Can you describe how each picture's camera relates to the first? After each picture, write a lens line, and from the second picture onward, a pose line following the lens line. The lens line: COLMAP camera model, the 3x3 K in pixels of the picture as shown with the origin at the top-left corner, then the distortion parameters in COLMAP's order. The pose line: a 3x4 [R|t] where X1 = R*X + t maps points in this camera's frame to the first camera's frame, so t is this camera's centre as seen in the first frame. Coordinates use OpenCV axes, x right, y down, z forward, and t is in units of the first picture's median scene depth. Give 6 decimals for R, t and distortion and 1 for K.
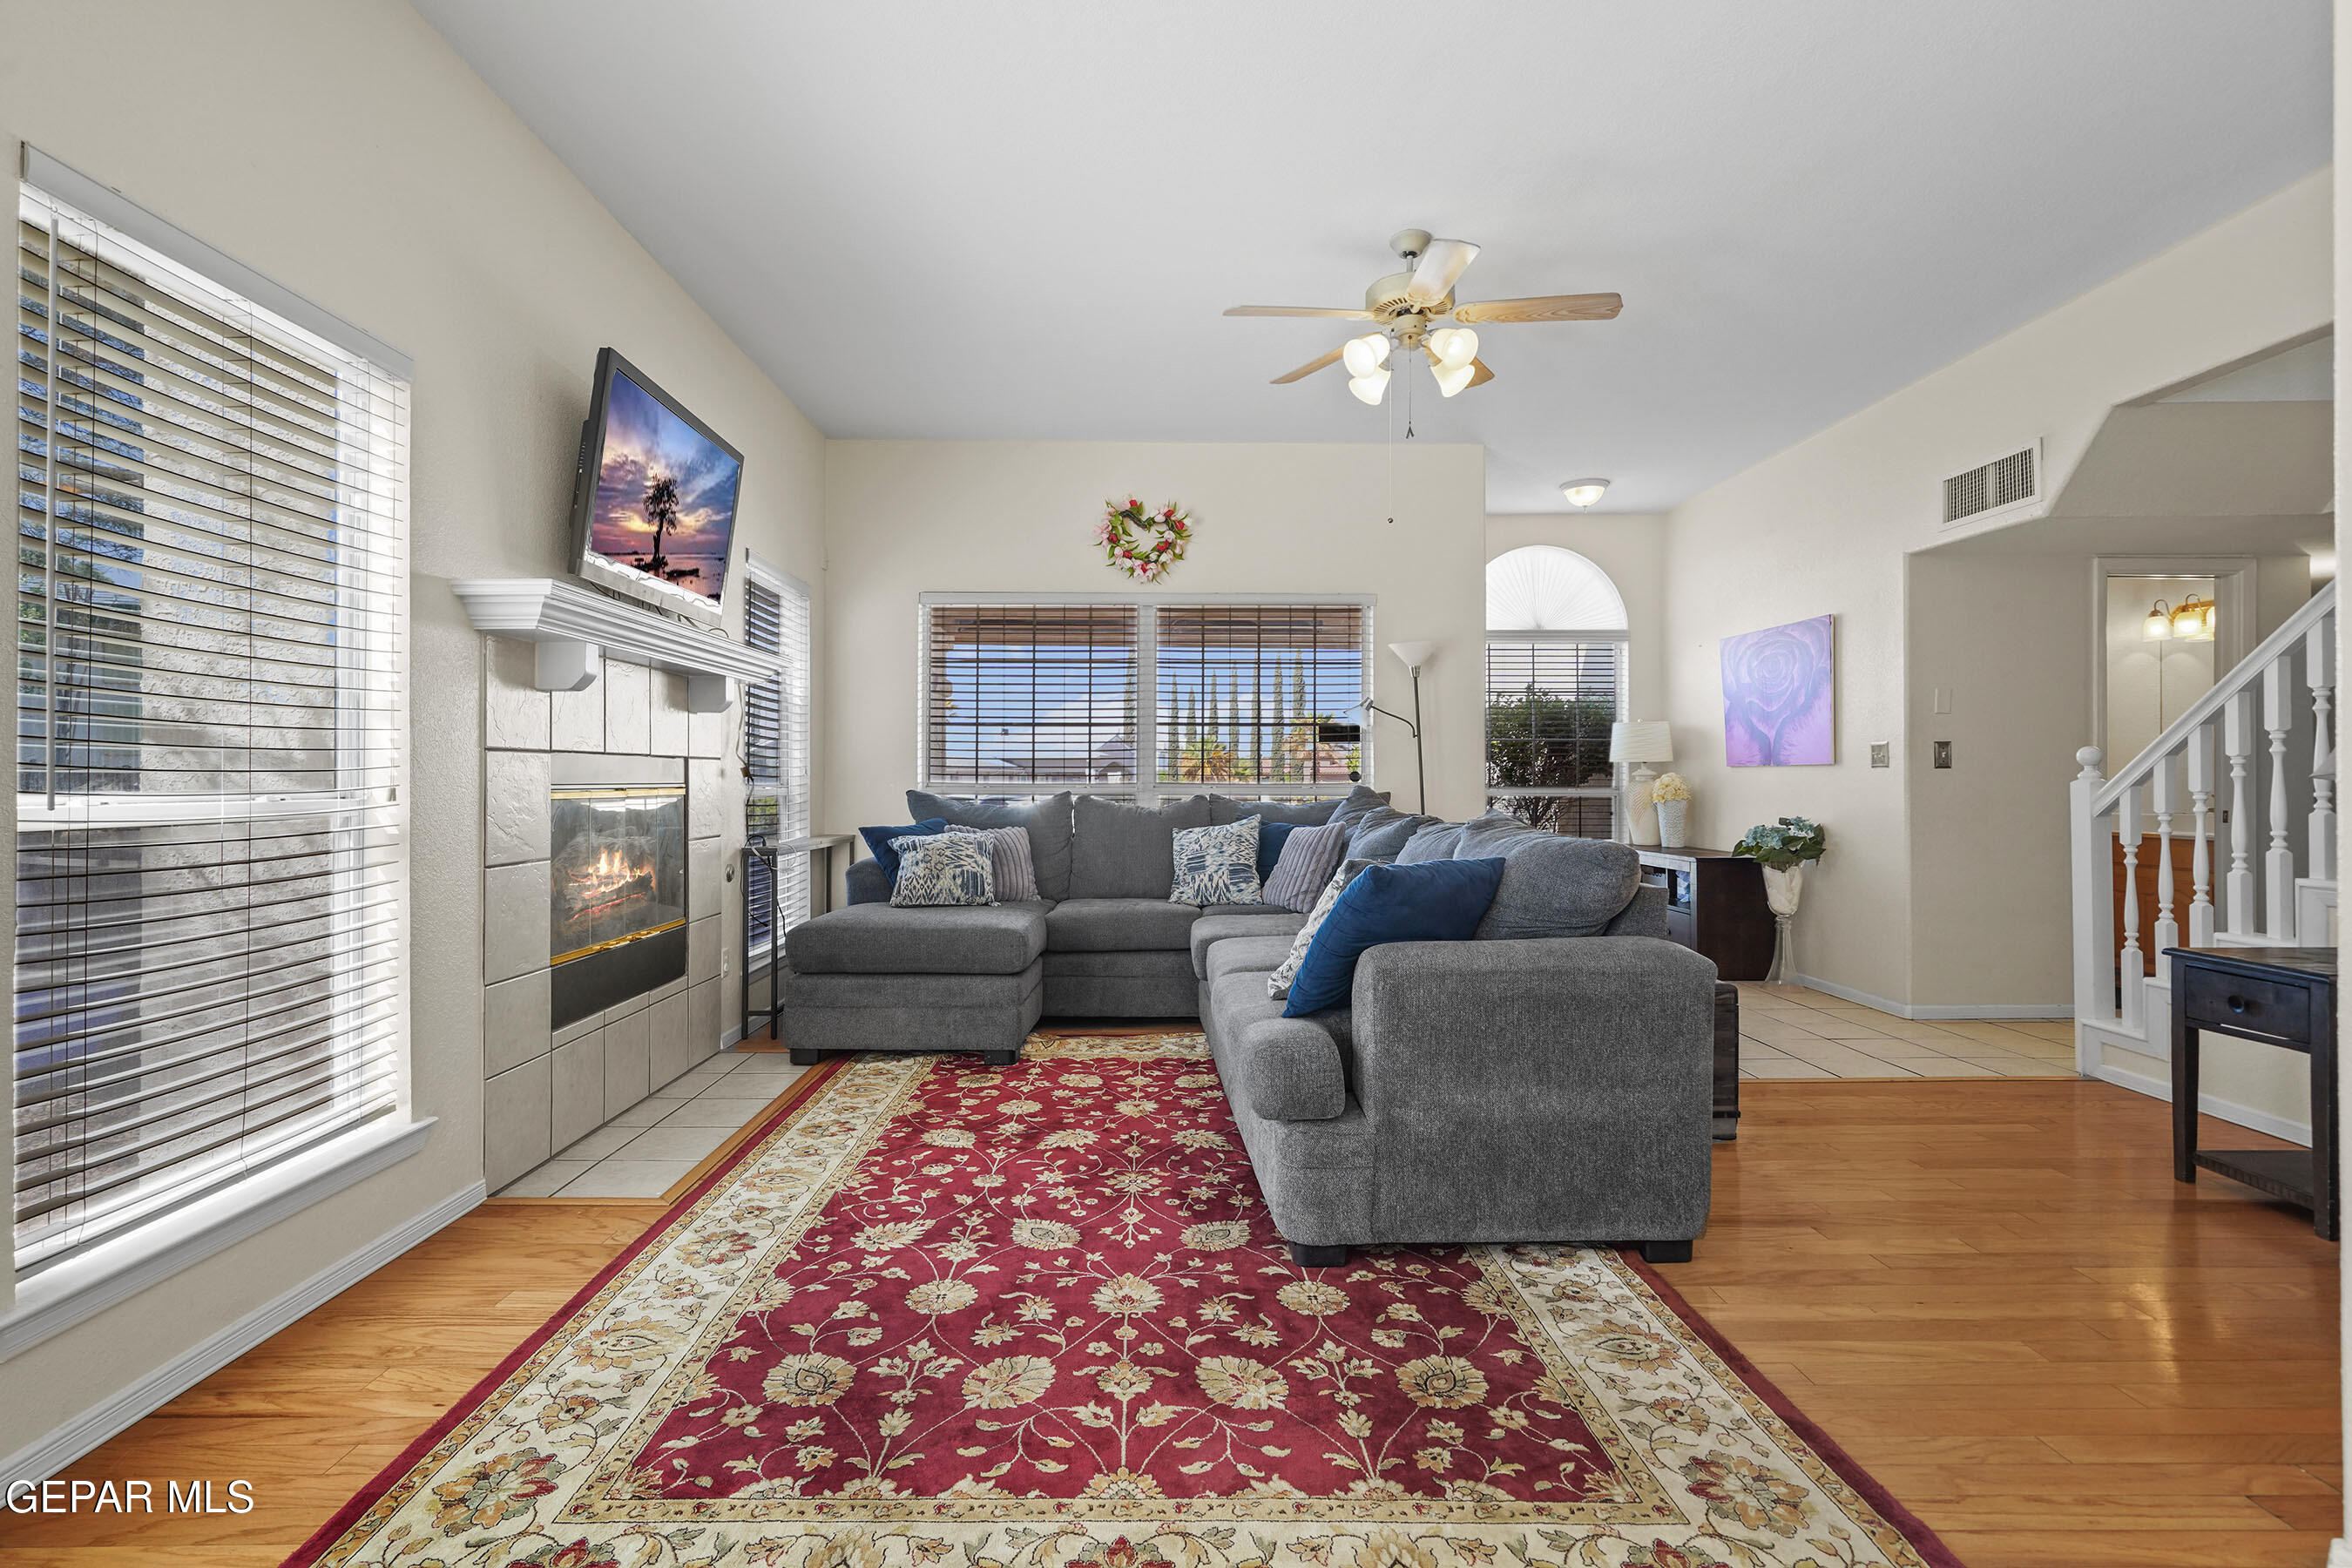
lens RADIAL K [[1077.7, 0, 1163.8], [0, 1077.7, 769.7], [0, 0, 1]] dist [-0.001665, 0.001017]
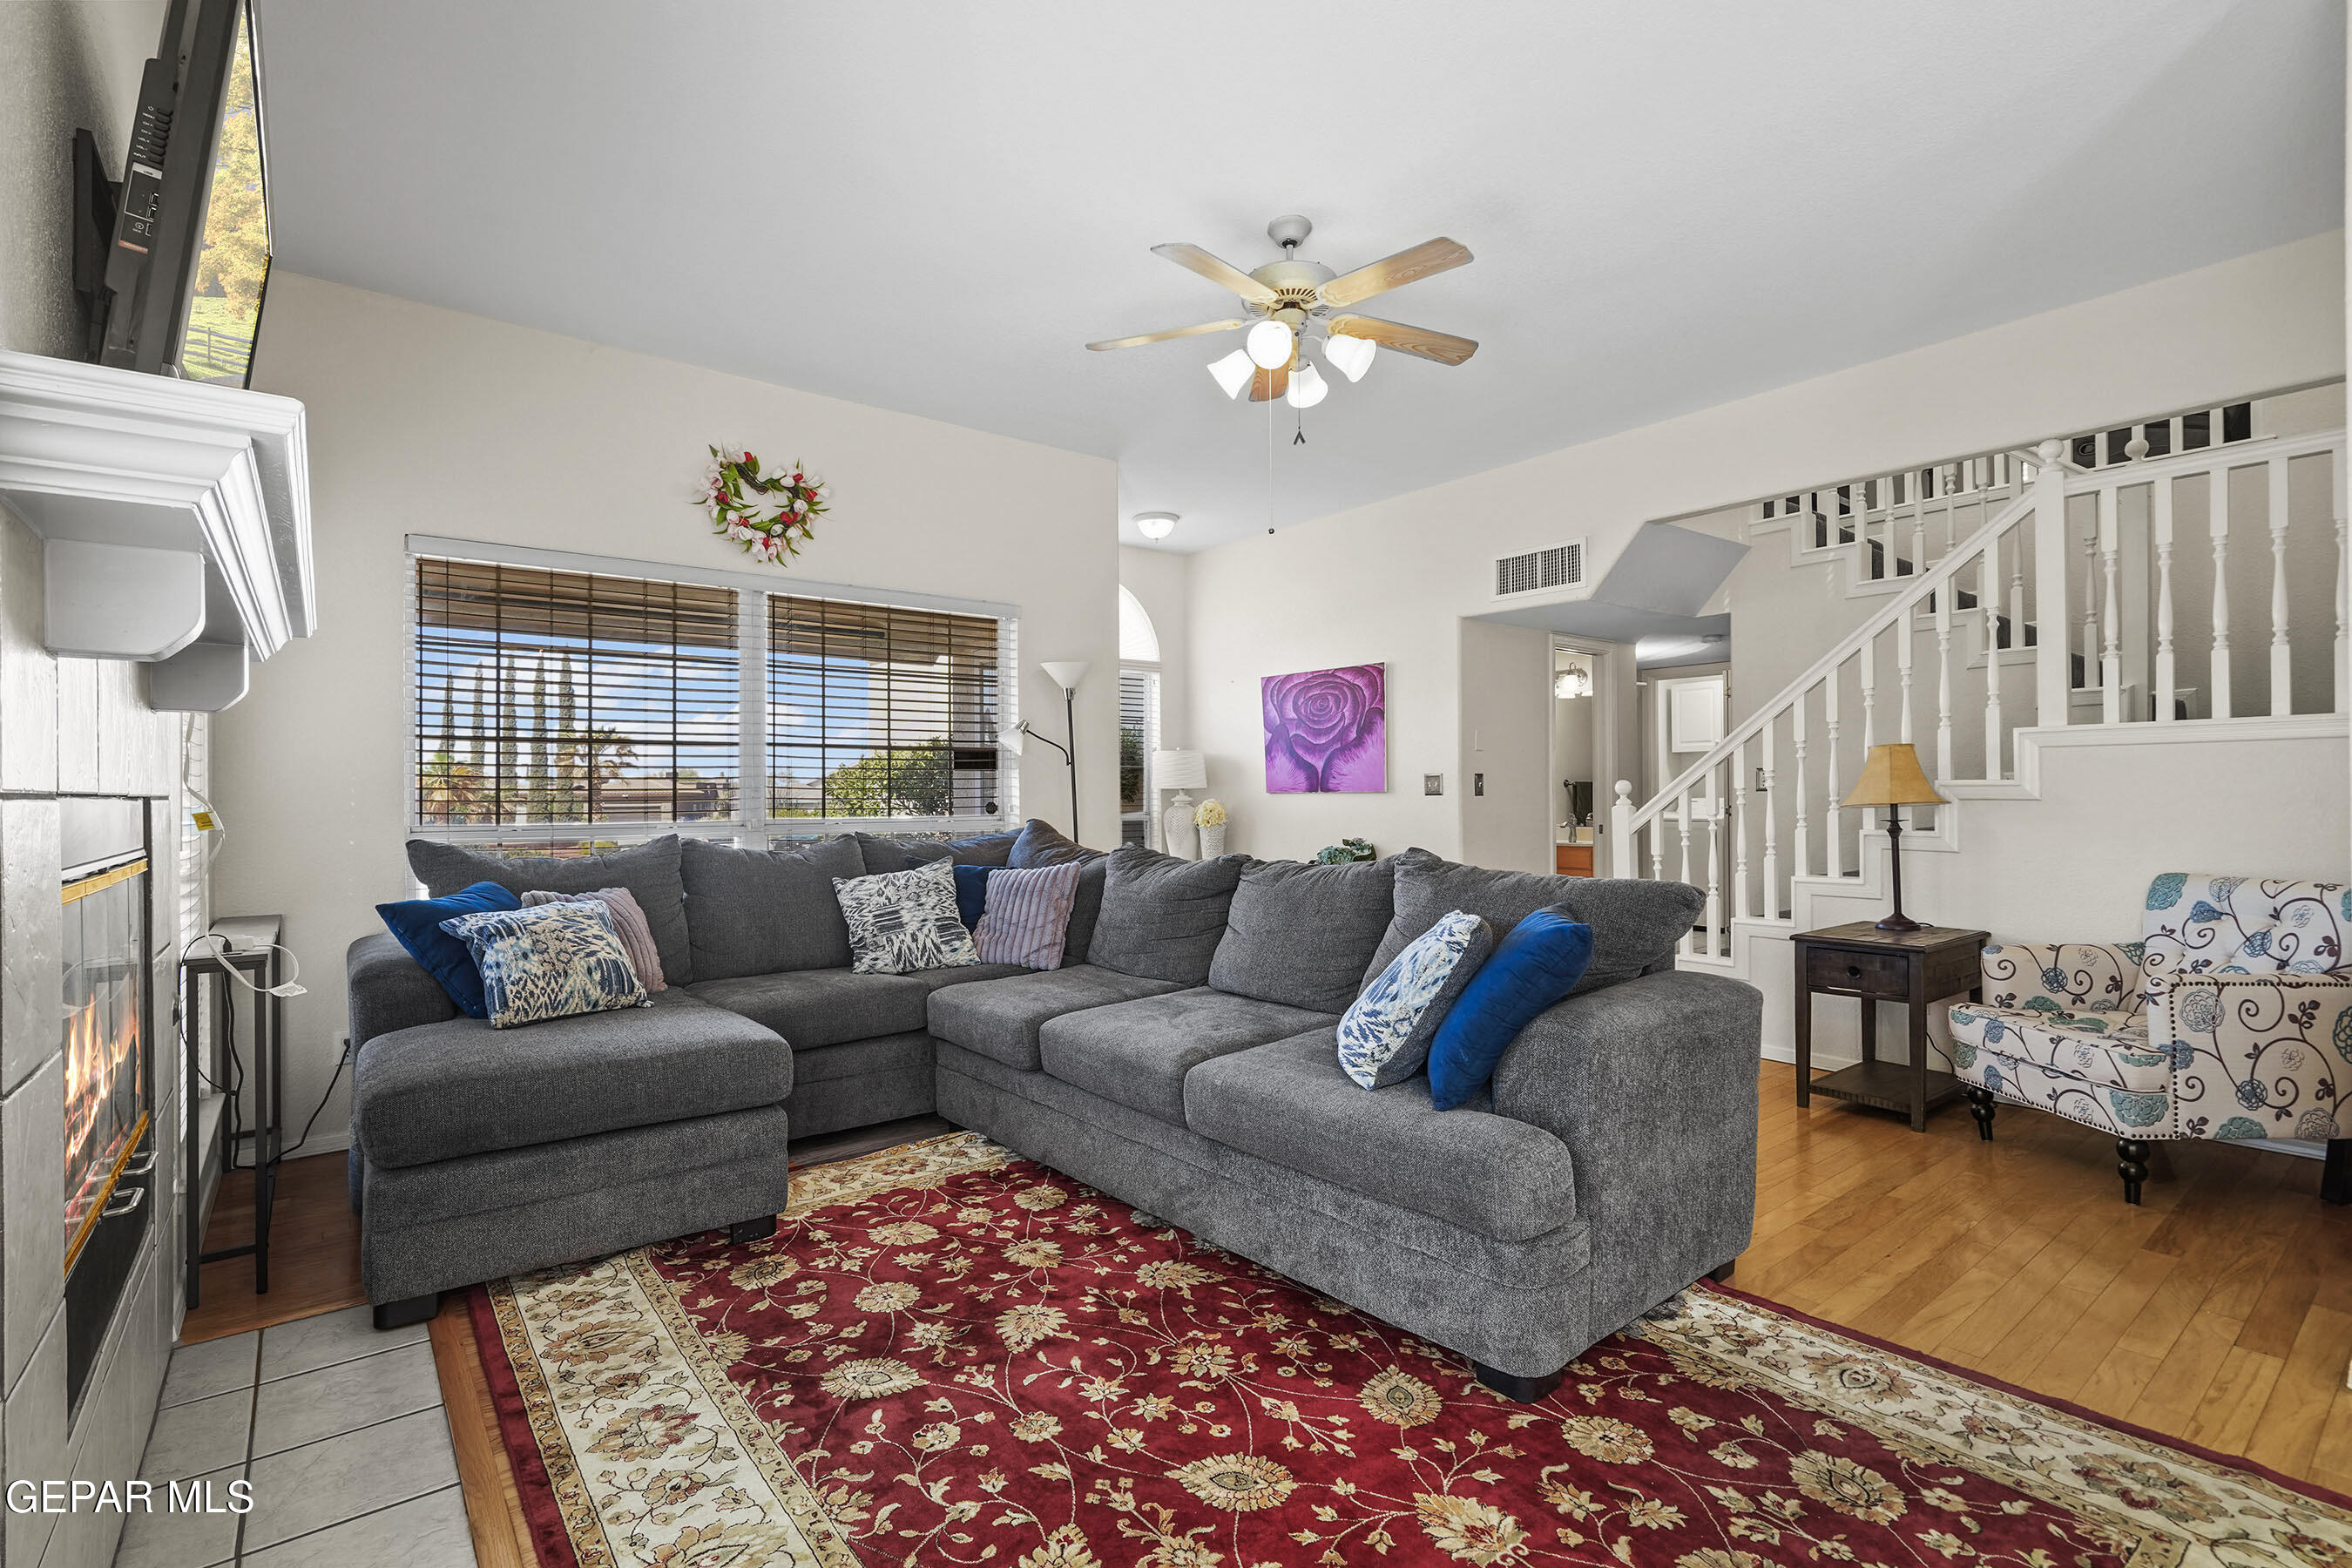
lens RADIAL K [[1077.7, 0, 1168.8], [0, 1077.7, 791.7], [0, 0, 1]] dist [-0.001665, 0.001017]
pose [[0.797389, -0.005102, 0.603445, -0.425386], [0.003353, 0.999986, 0.004023, -0.017584], [-0.603457, -0.001184, 0.797395, 0.346608]]
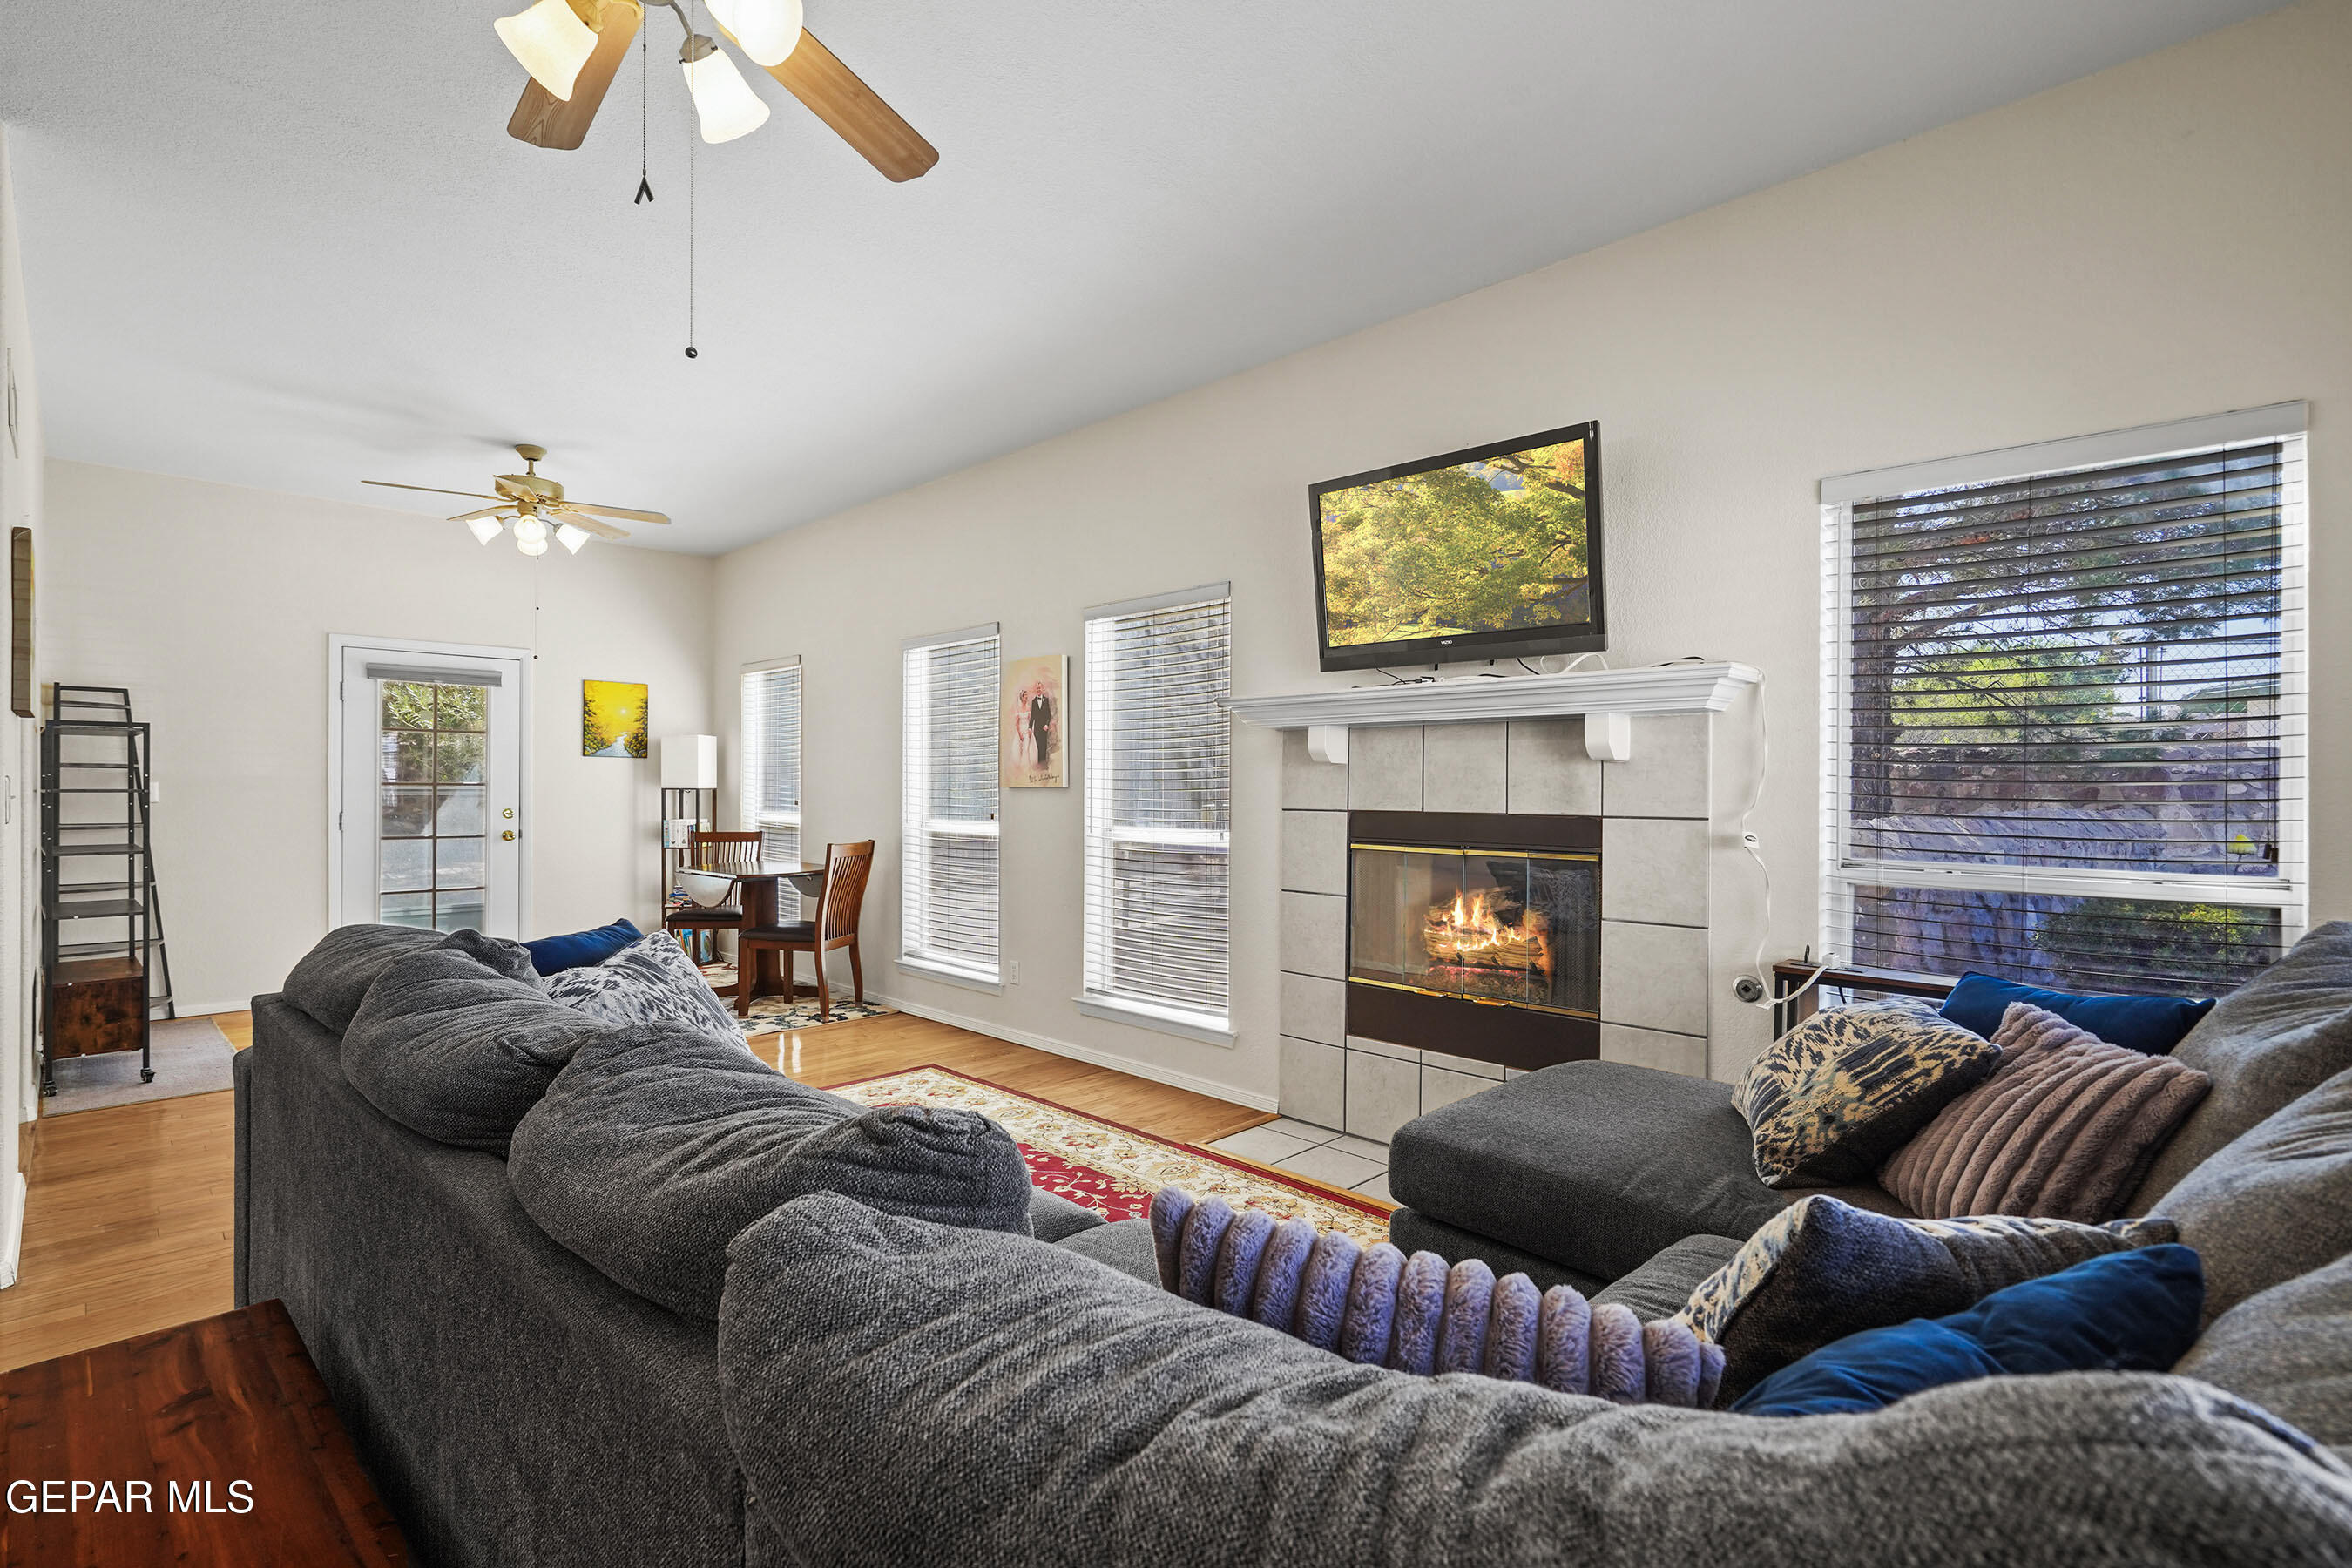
lens RADIAL K [[1077.7, 0, 1182.9], [0, 1077.7, 789.4], [0, 0, 1]] dist [-0.001665, 0.001017]
pose [[-0.698199, -0.005527, -0.715883, 0.428863], [-0.002451, 0.999983, -0.005329, -0.036176], [0.715900, -0.001966, -0.698200, 1.571225]]
